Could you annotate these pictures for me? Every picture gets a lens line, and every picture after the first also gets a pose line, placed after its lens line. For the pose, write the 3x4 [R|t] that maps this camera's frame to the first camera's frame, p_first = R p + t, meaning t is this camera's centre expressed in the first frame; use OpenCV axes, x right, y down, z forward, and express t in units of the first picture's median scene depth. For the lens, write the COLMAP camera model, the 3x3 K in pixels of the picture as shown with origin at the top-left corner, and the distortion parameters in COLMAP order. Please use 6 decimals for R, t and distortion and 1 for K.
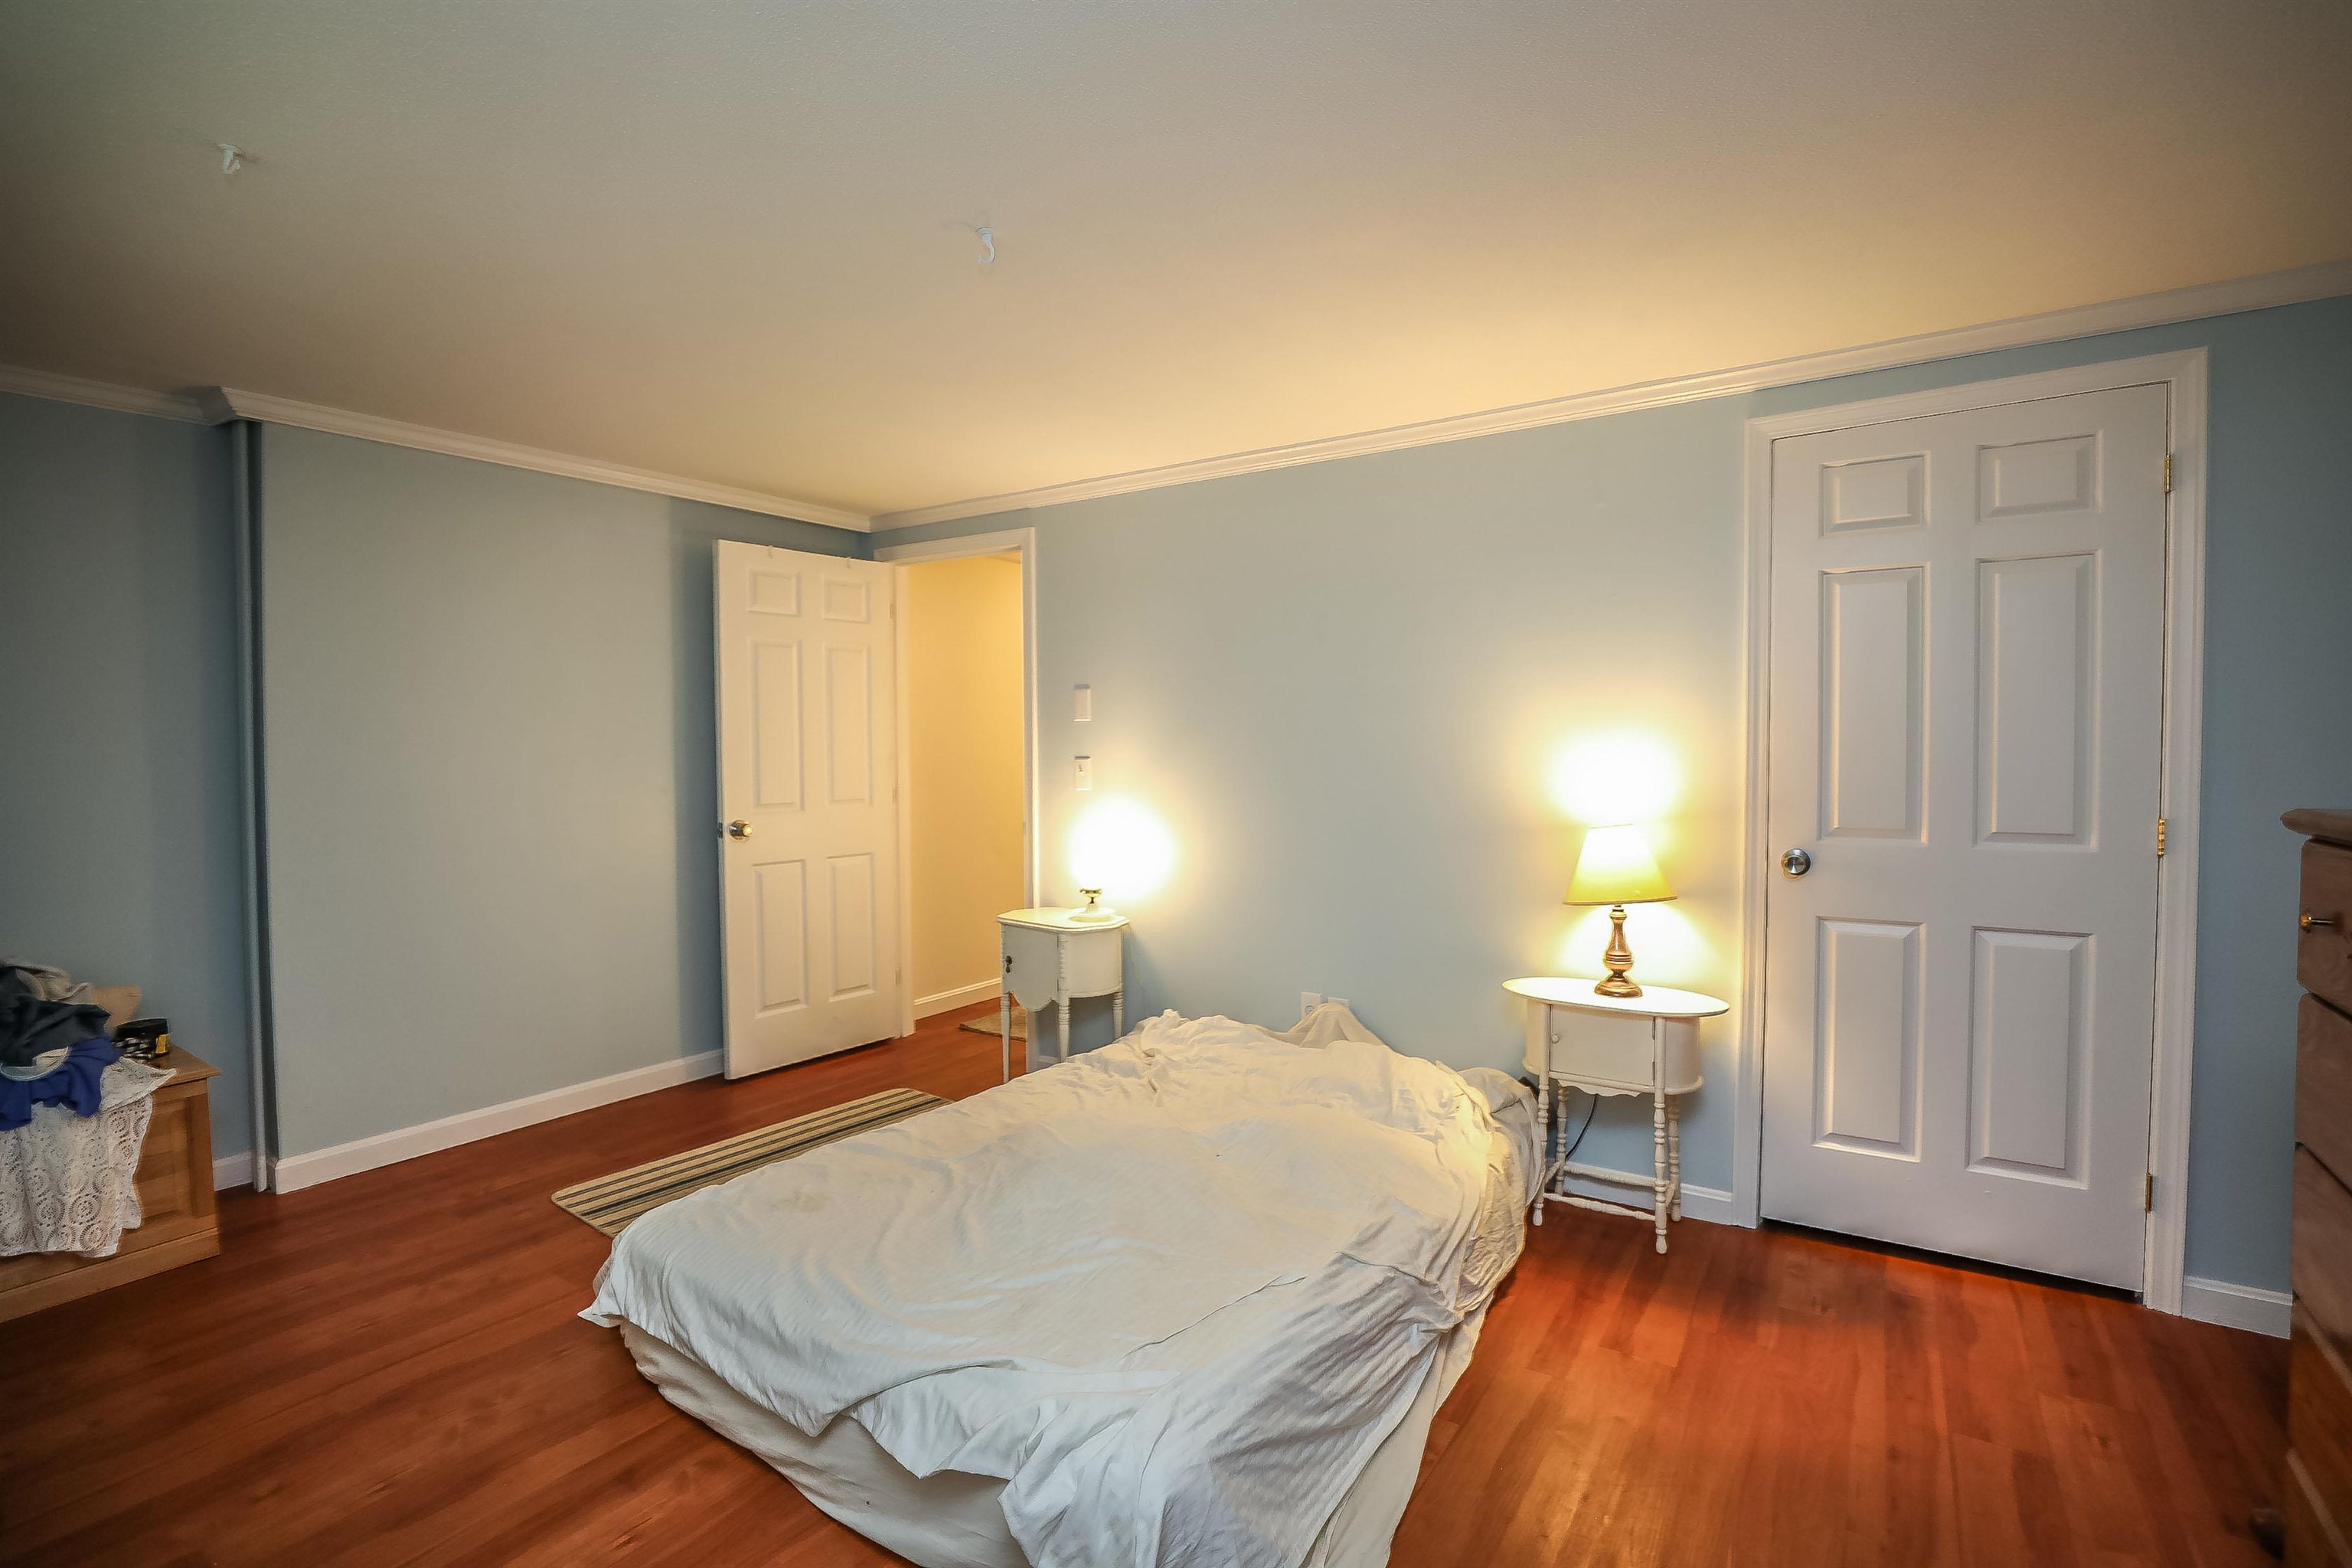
lens RADIAL K [[1068.0, 0, 1180.7], [0, 1068.0, 777.3], [0, 0, 1]] dist [-0.045634, 0.013644]
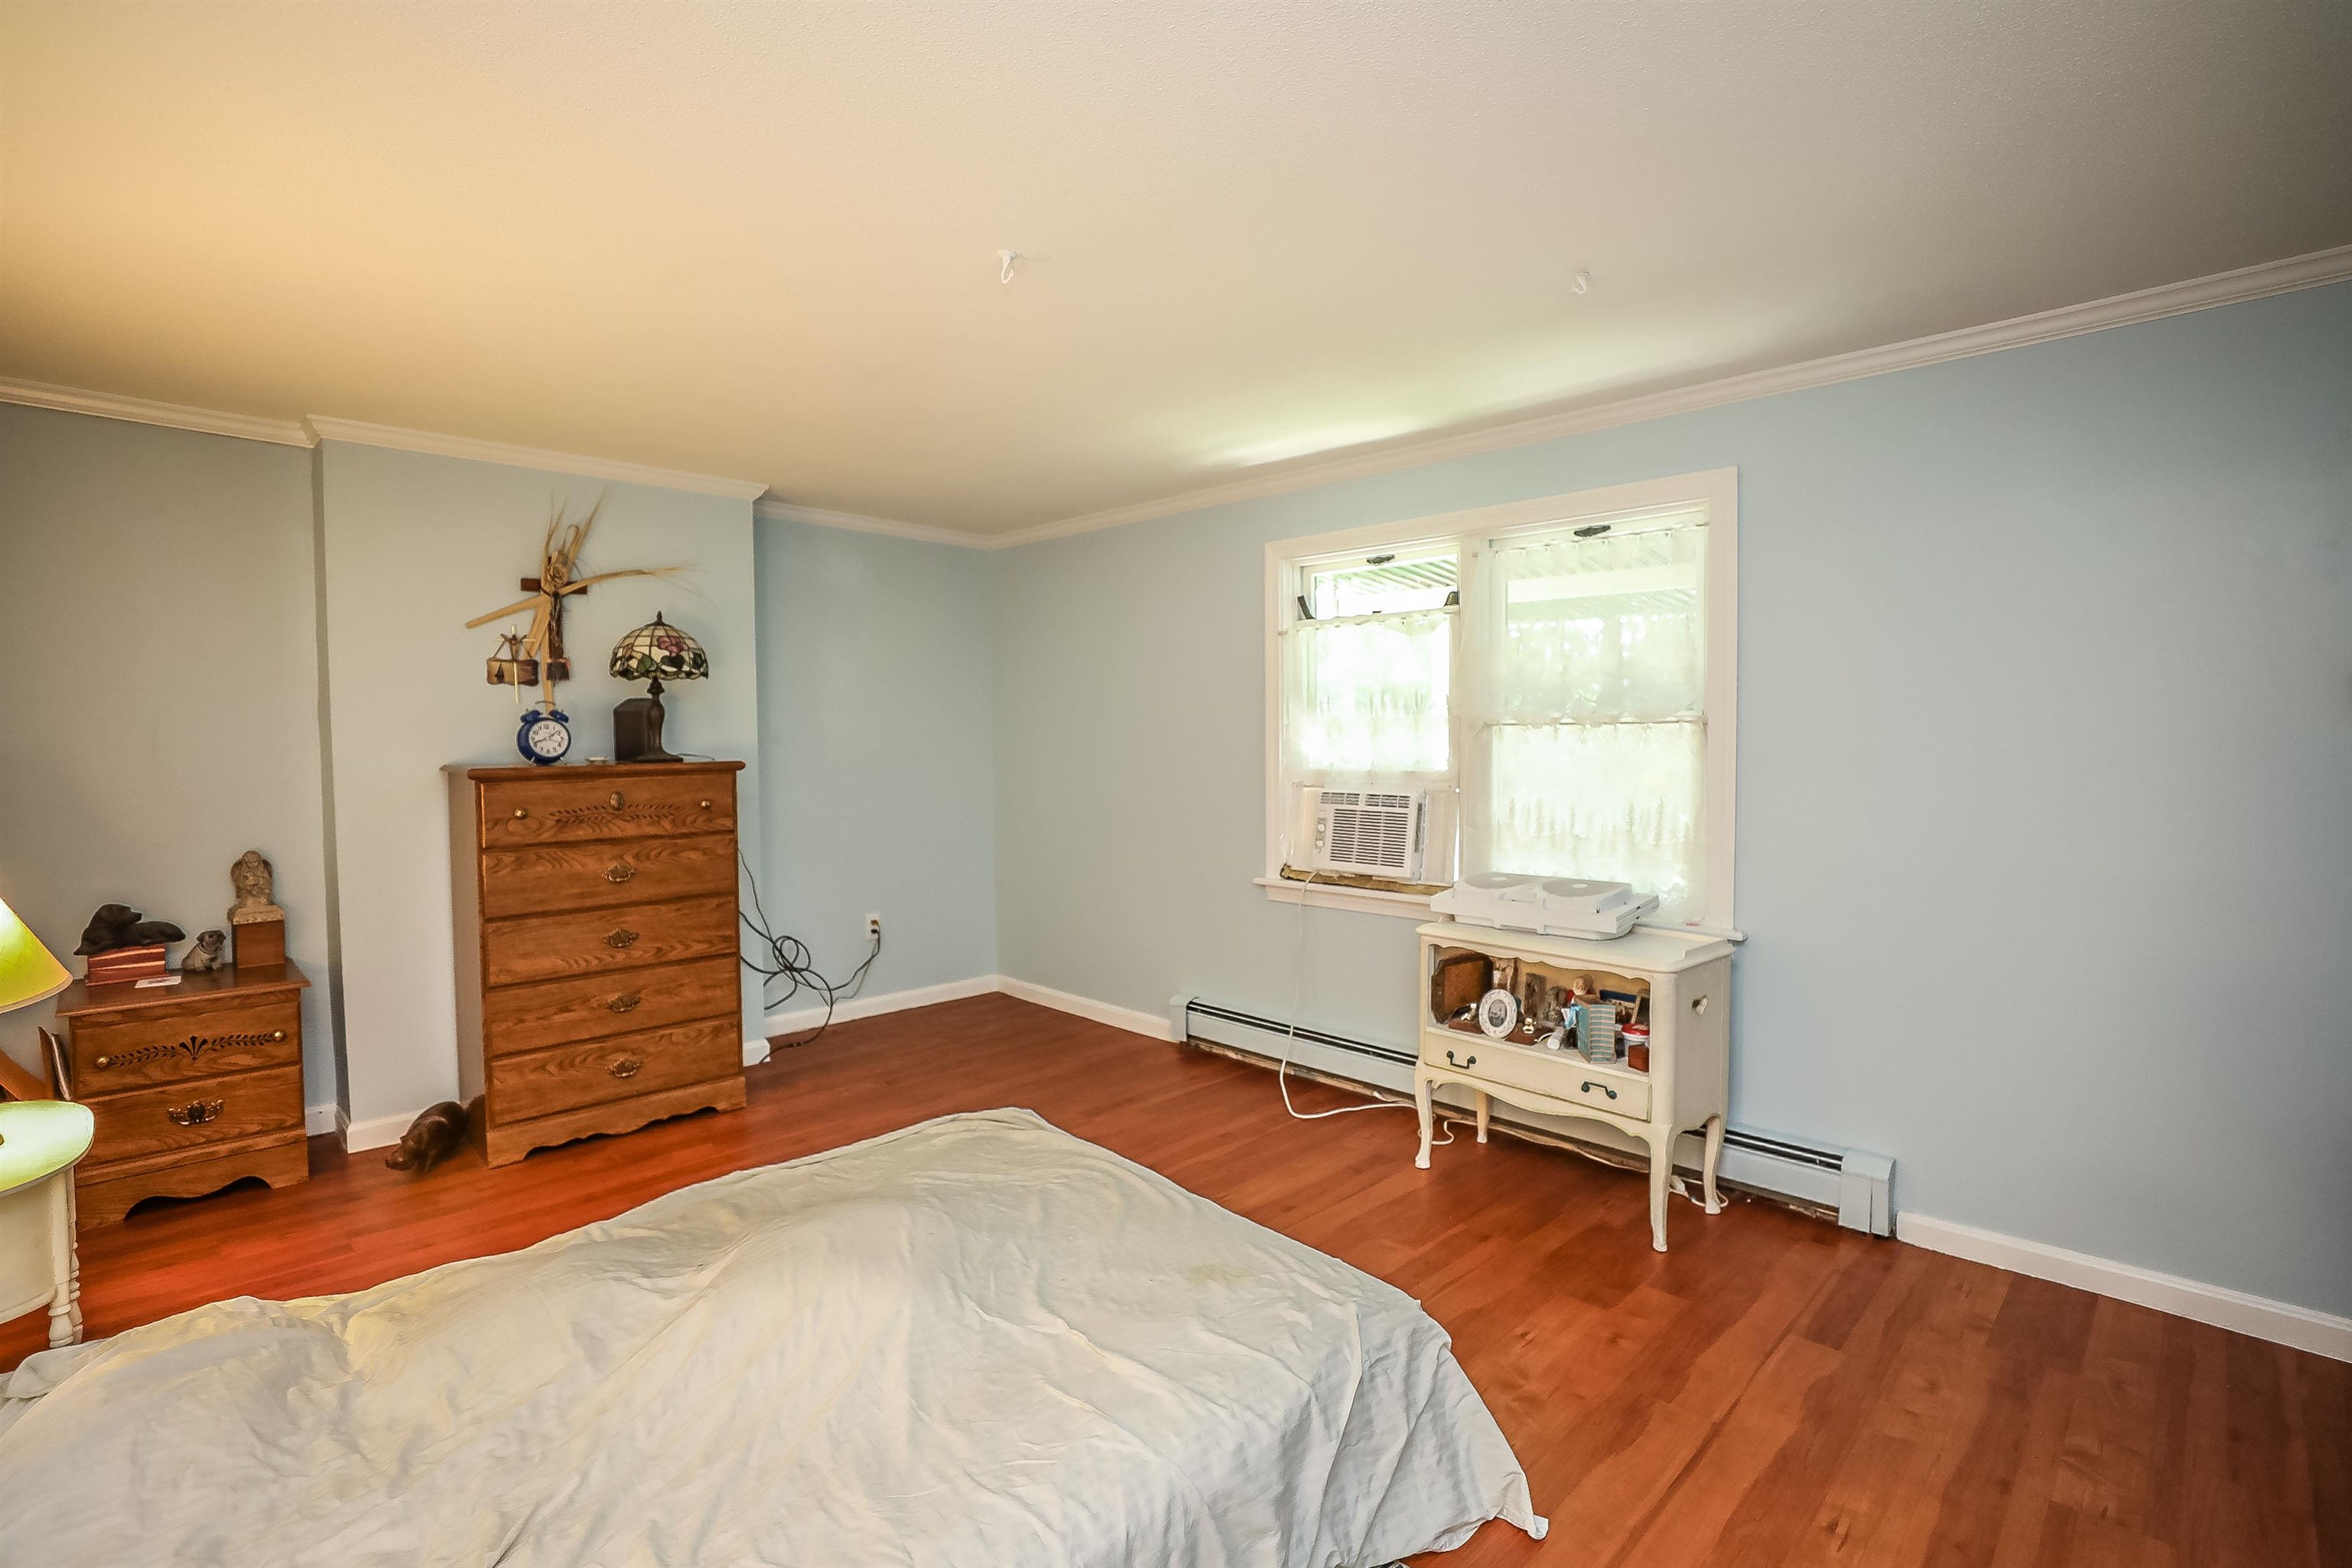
lens RADIAL K [[1068.0, 0, 1180.7], [0, 1068.0, 777.3], [0, 0, 1]] dist [-0.045634, 0.013644]
pose [[-0.982712, 0.002007, 0.185129, -0.330260], [0.014266, 0.997789, 0.064911, -0.028751], [-0.184590, 0.066430, -0.980568, 1.220559]]
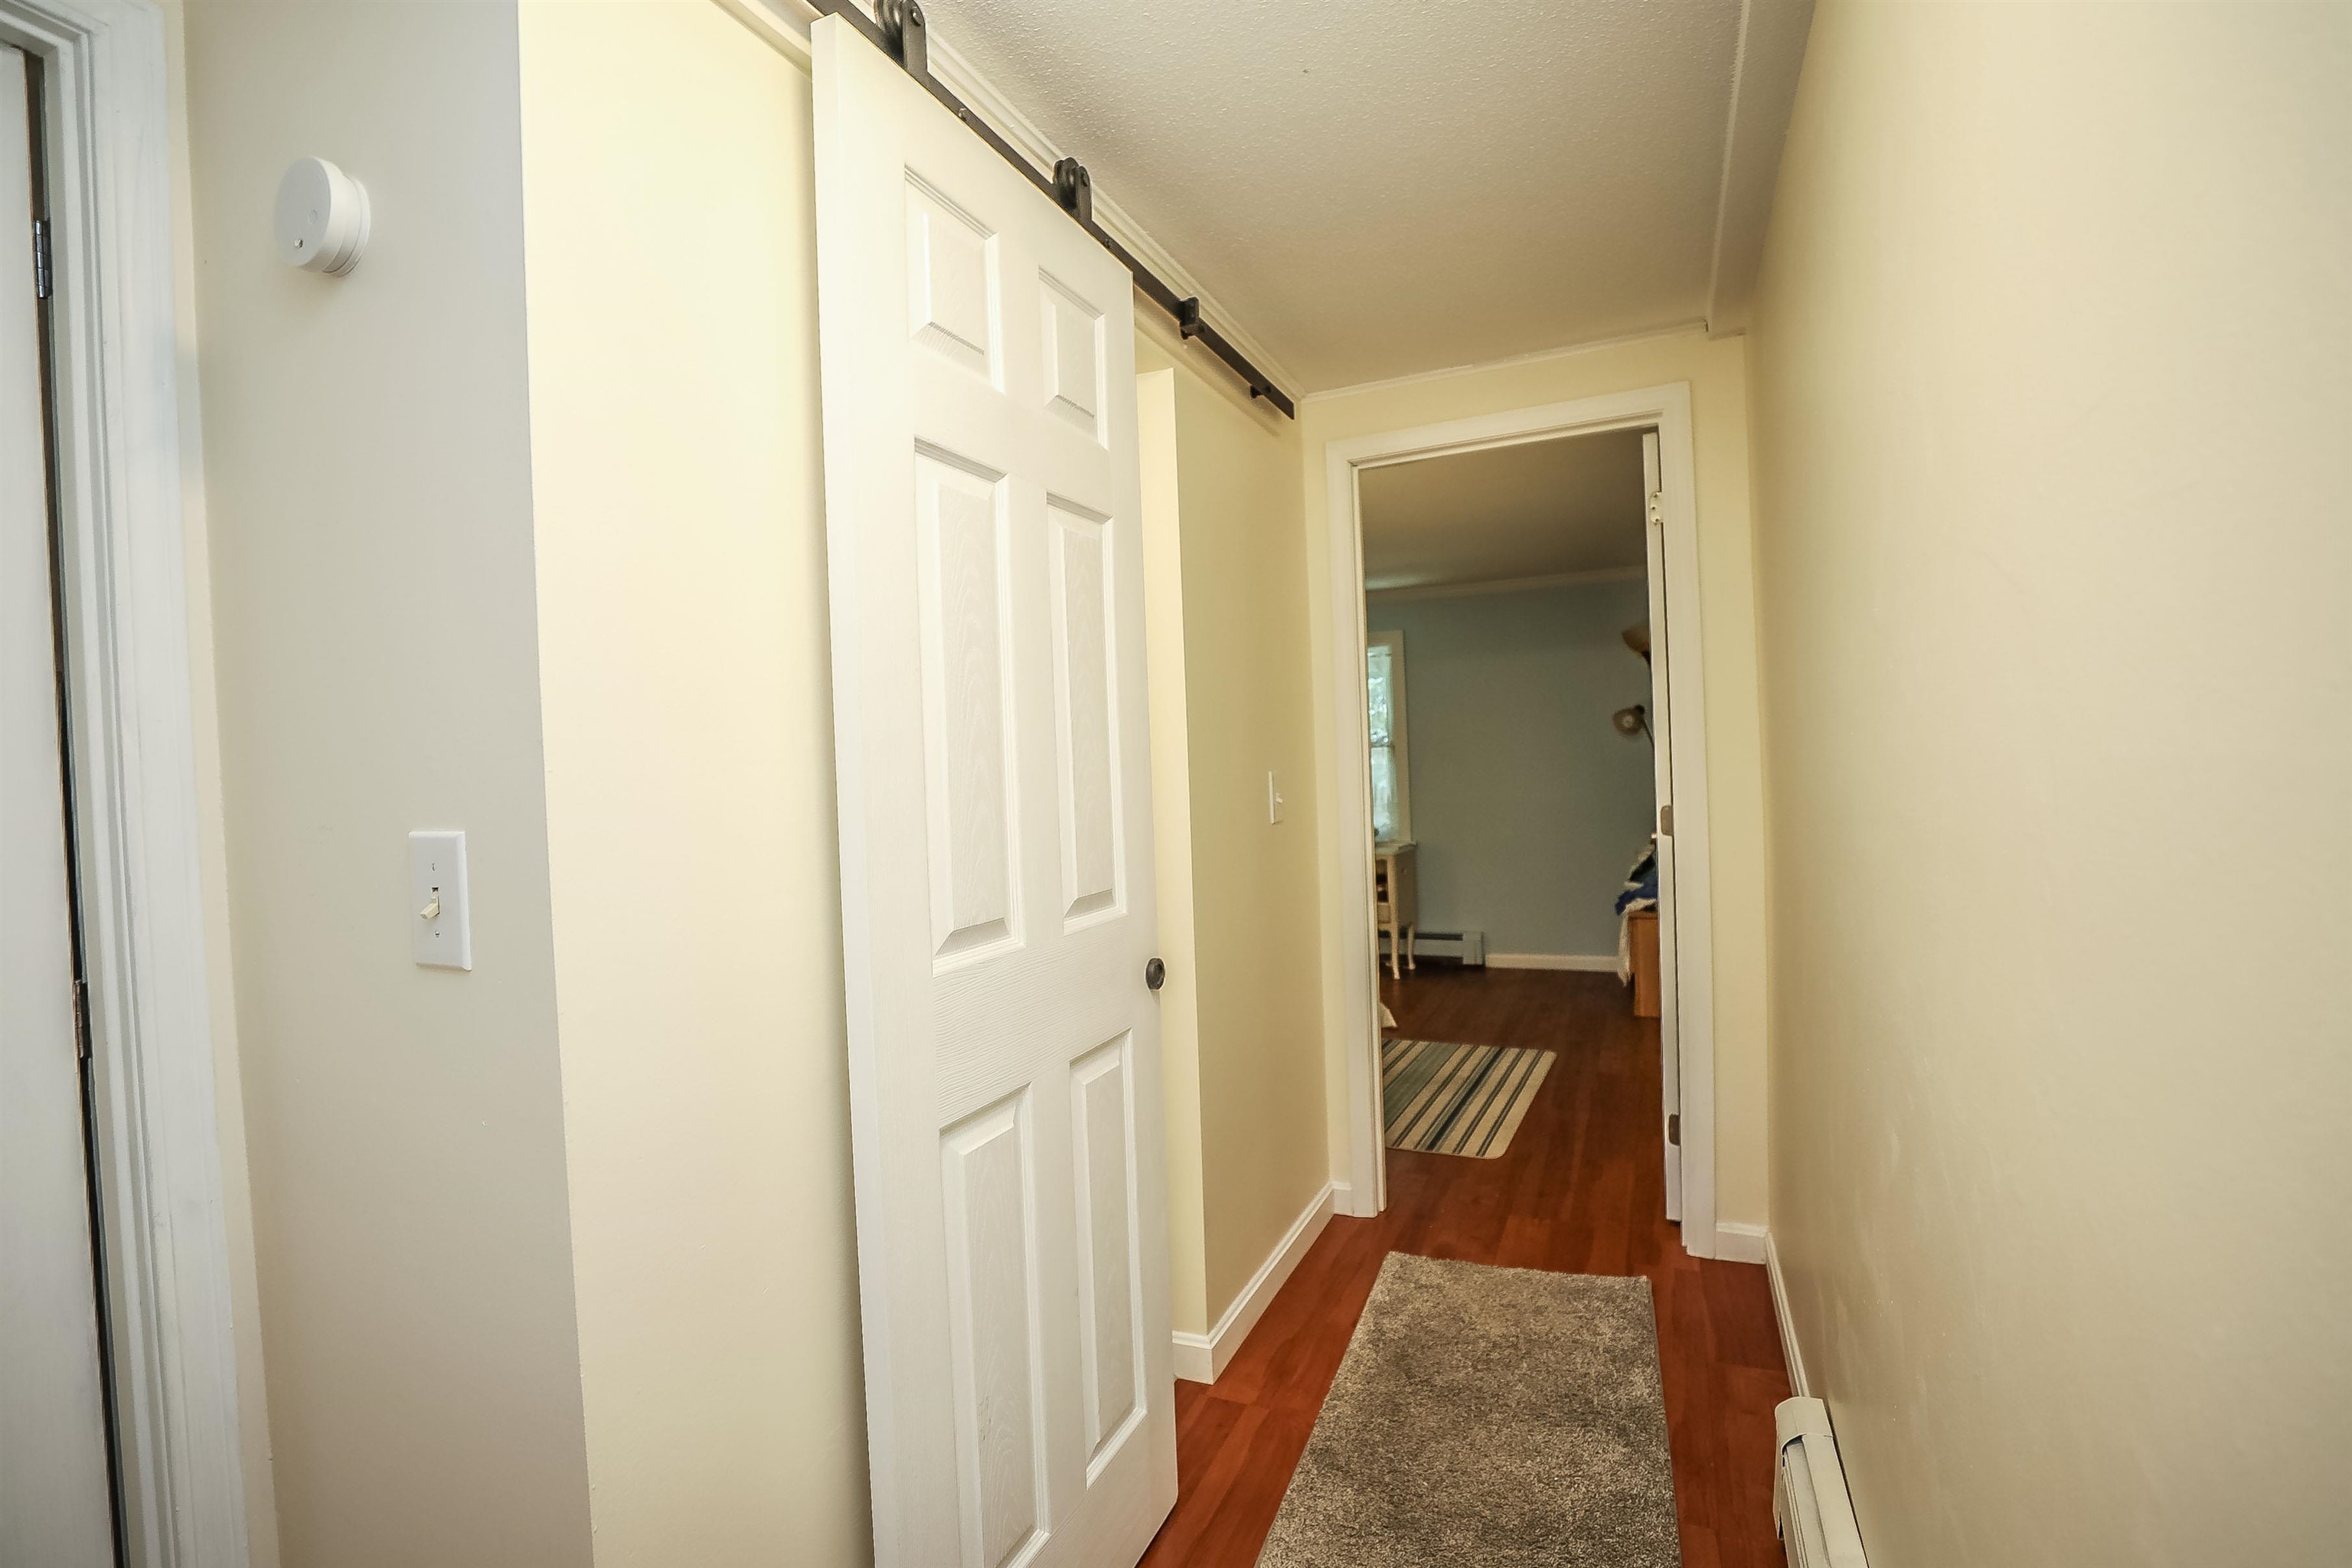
lens RADIAL K [[1068.0, 0, 1180.7], [0, 1068.0, 777.3], [0, 0, 1]] dist [-0.045634, 0.013644]
pose [[-0.985595, 0.043537, -0.163421, 0.112963], [0.038148, 0.998624, 0.035971, -0.042847], [0.164762, 0.029219, -0.985900, 2.136737]]
